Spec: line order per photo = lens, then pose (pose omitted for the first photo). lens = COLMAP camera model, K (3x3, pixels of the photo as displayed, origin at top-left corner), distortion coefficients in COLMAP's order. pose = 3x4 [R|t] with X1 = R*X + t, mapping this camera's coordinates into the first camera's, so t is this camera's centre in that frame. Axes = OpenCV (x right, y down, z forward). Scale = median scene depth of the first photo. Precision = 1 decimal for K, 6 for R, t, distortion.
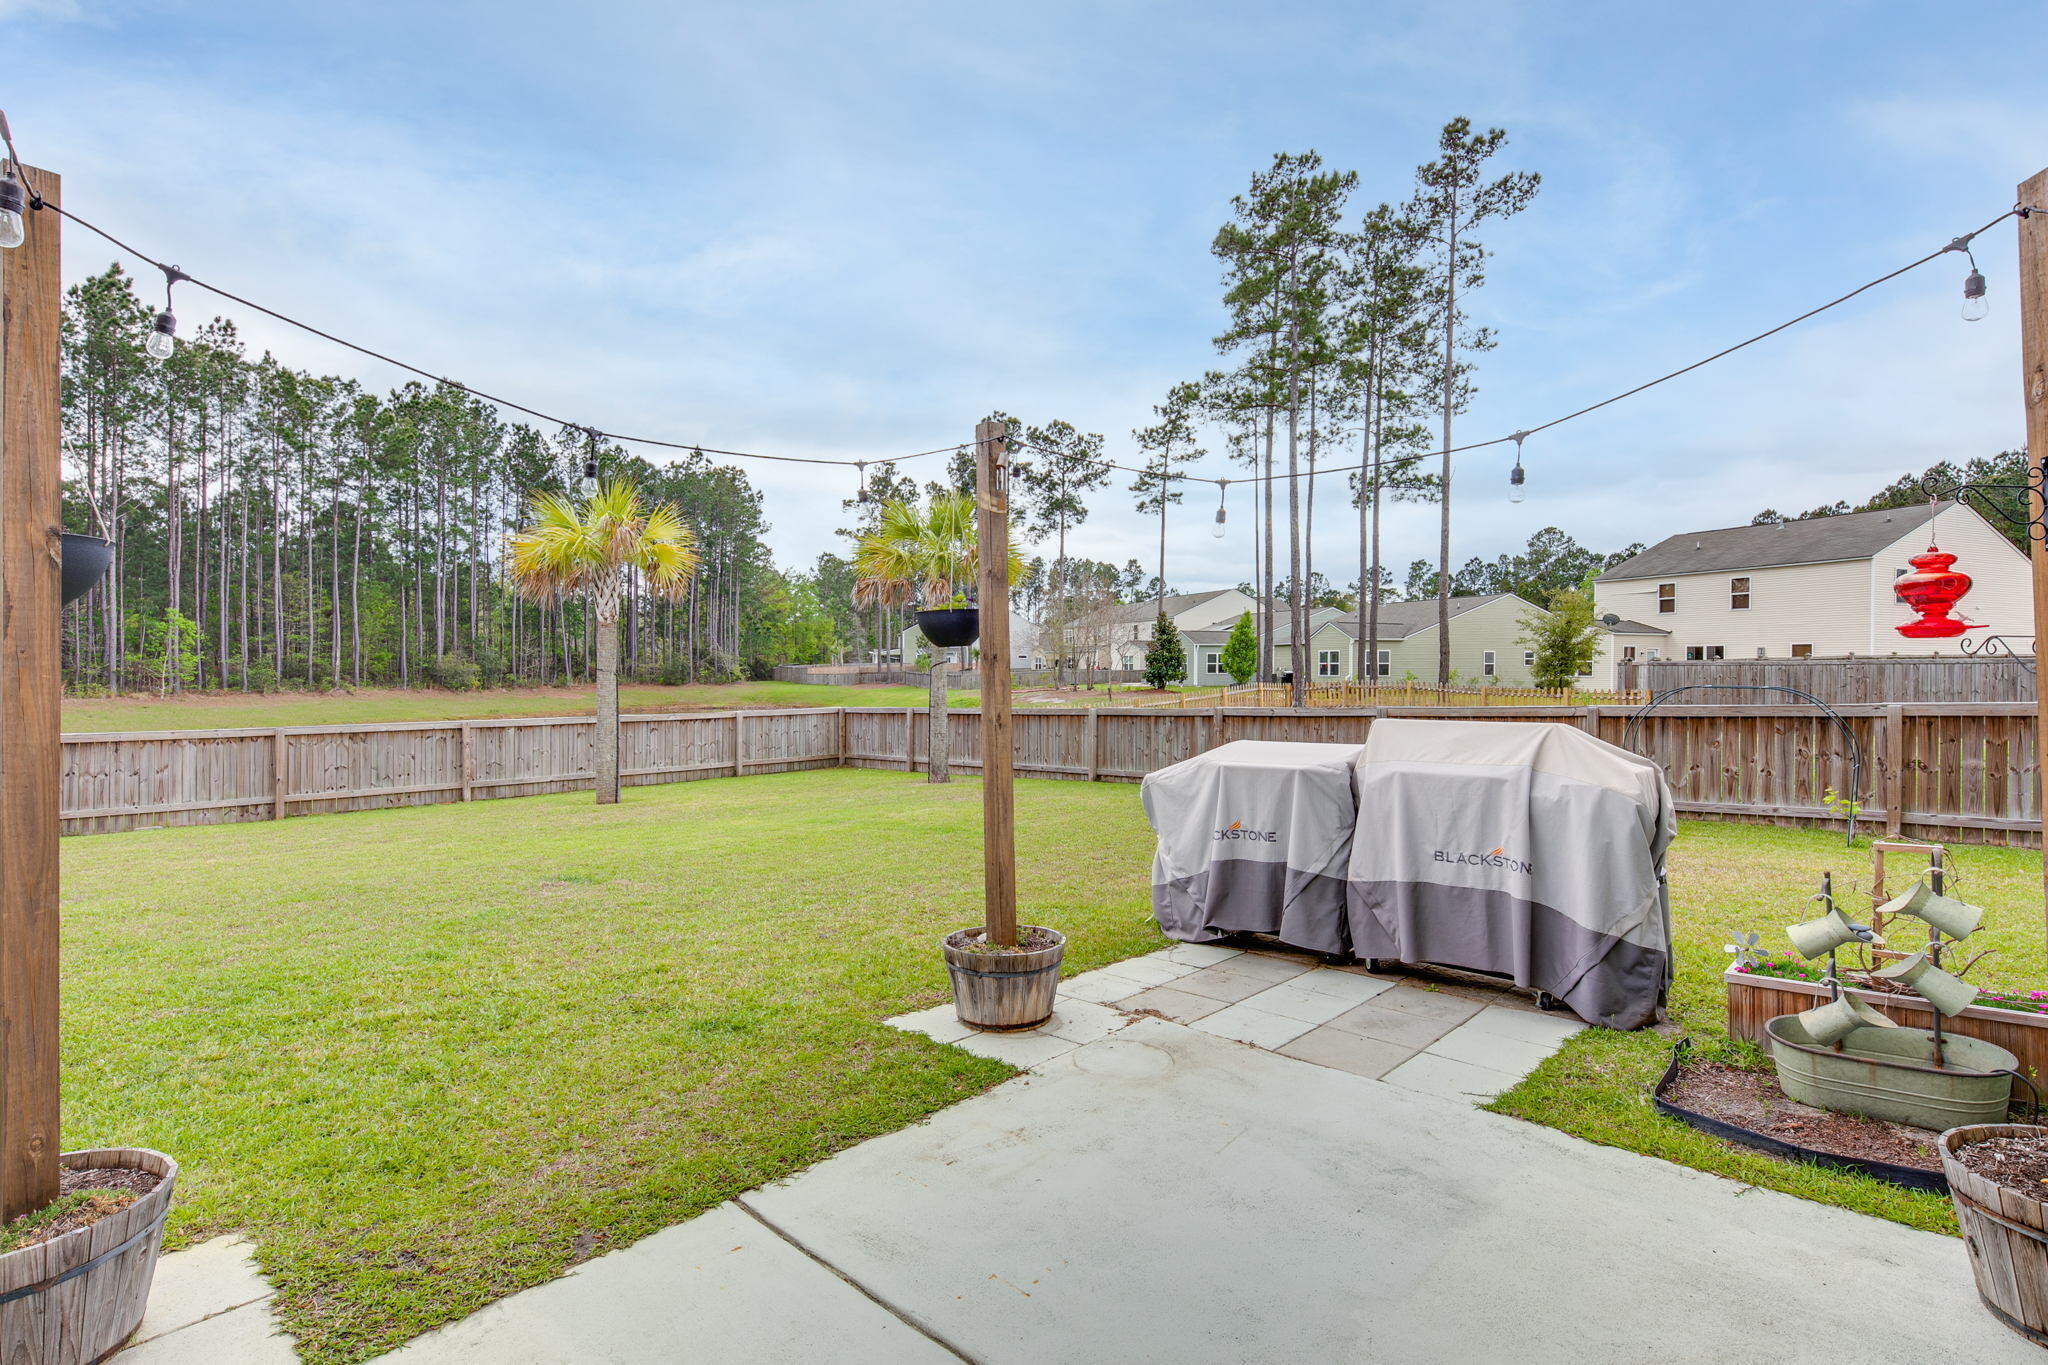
lens RADIAL K [[994.9, 0, 1027.4], [0, 994.9, 669.9], [0, 0, 1]] dist [0.001090, -0.000387]
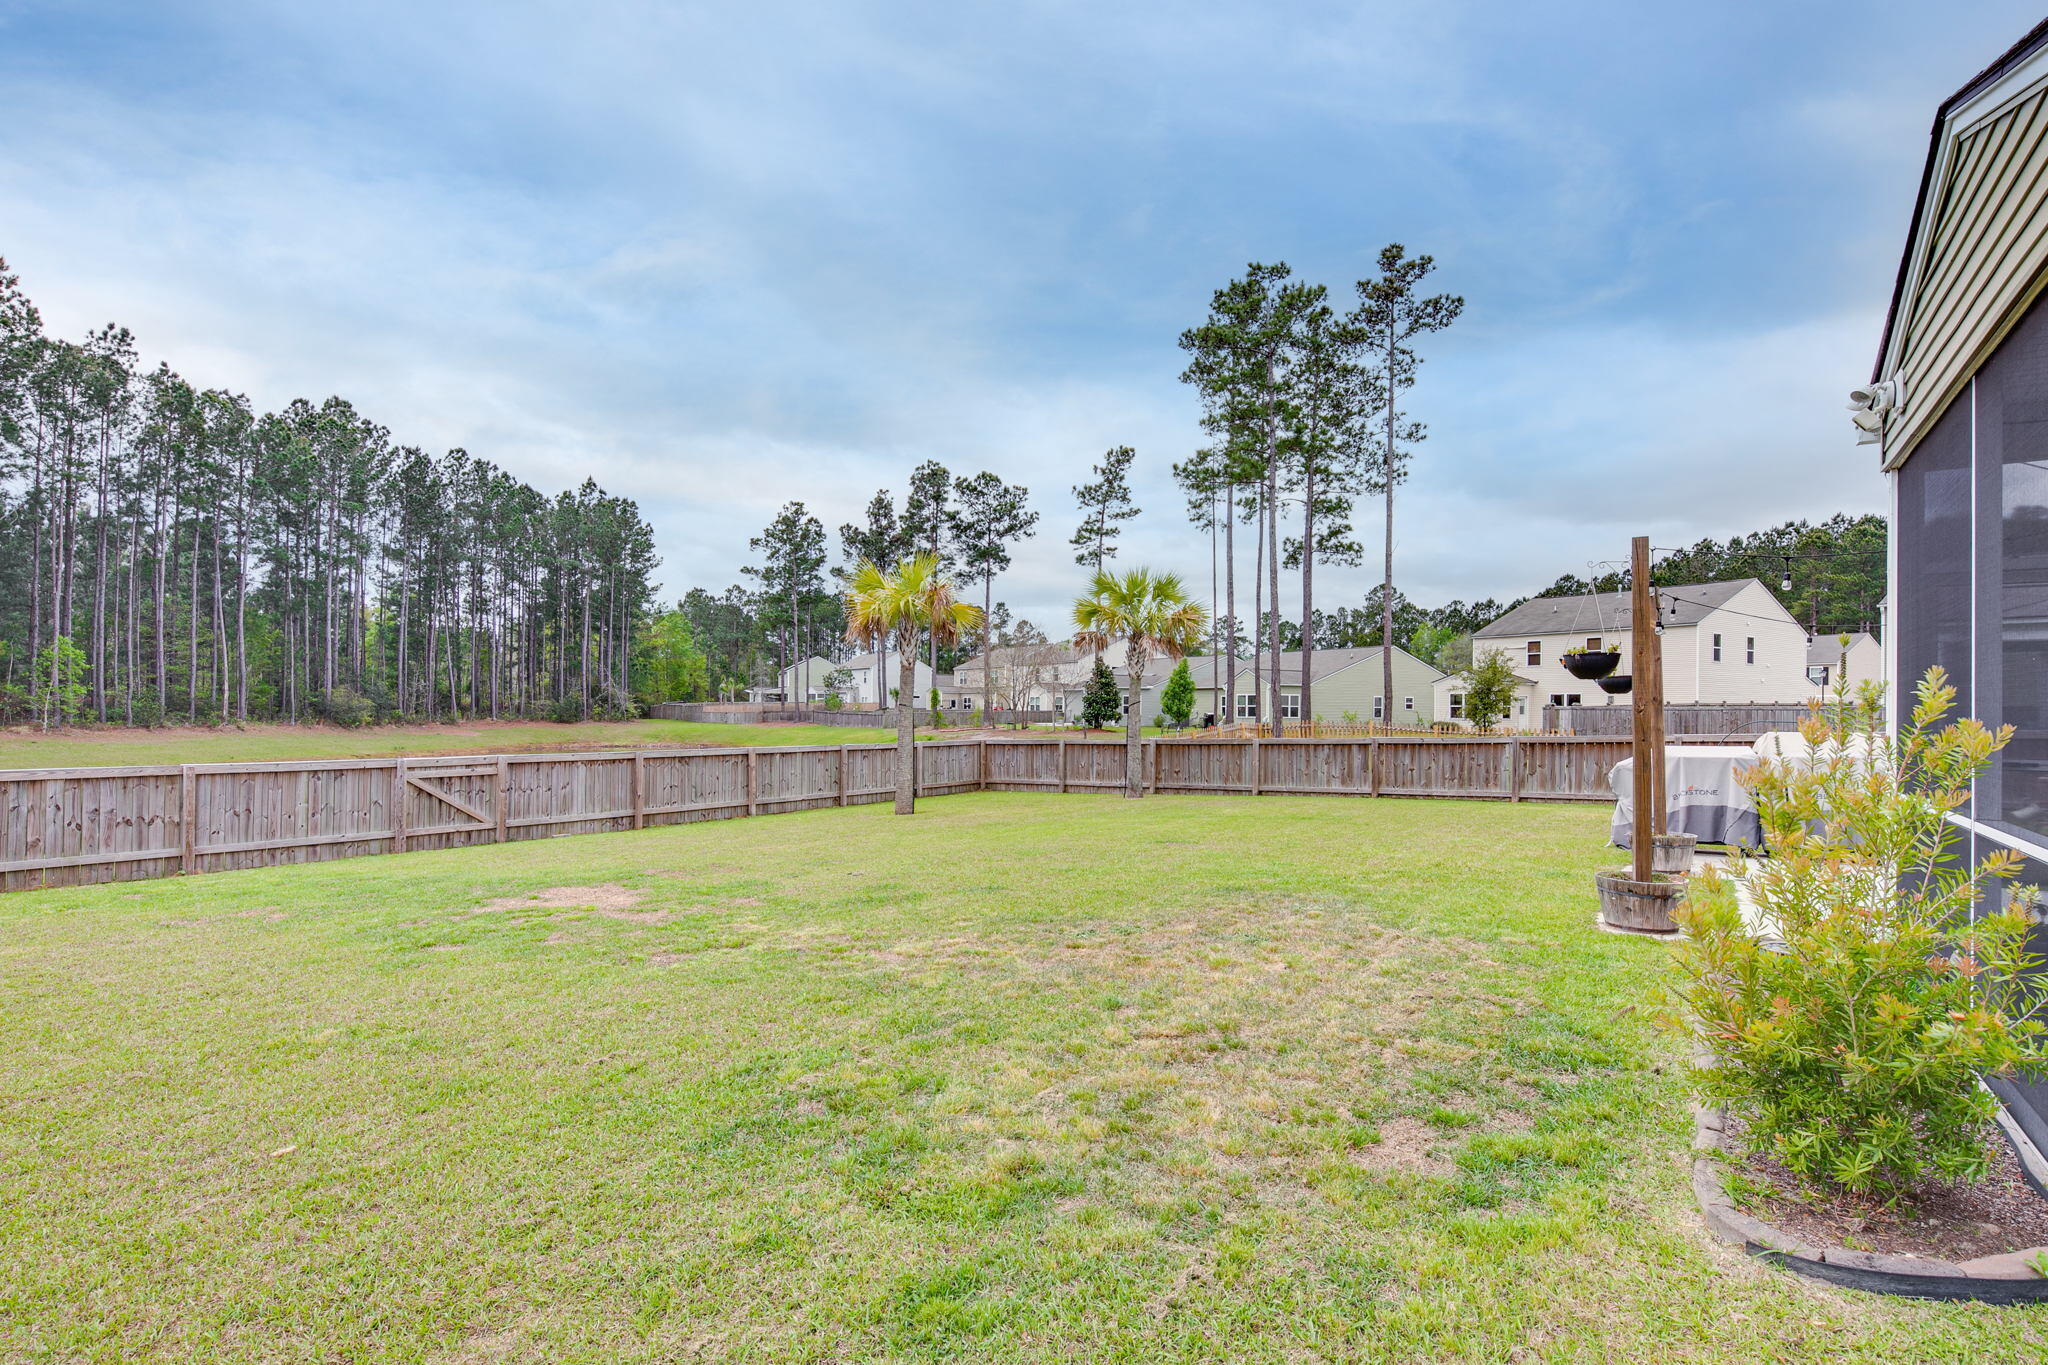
lens RADIAL K [[1002.8, 0, 1027.5], [0, 1002.8, 702.5], [0, 0, 1]] dist [-0.001672, -0.000101]
pose [[0.986469, 0.009329, 0.163684, -0.117823], [-0.007956, 0.999928, -0.009038, 0.001578], [-0.163756, 0.007613, 0.986471, -0.060436]]
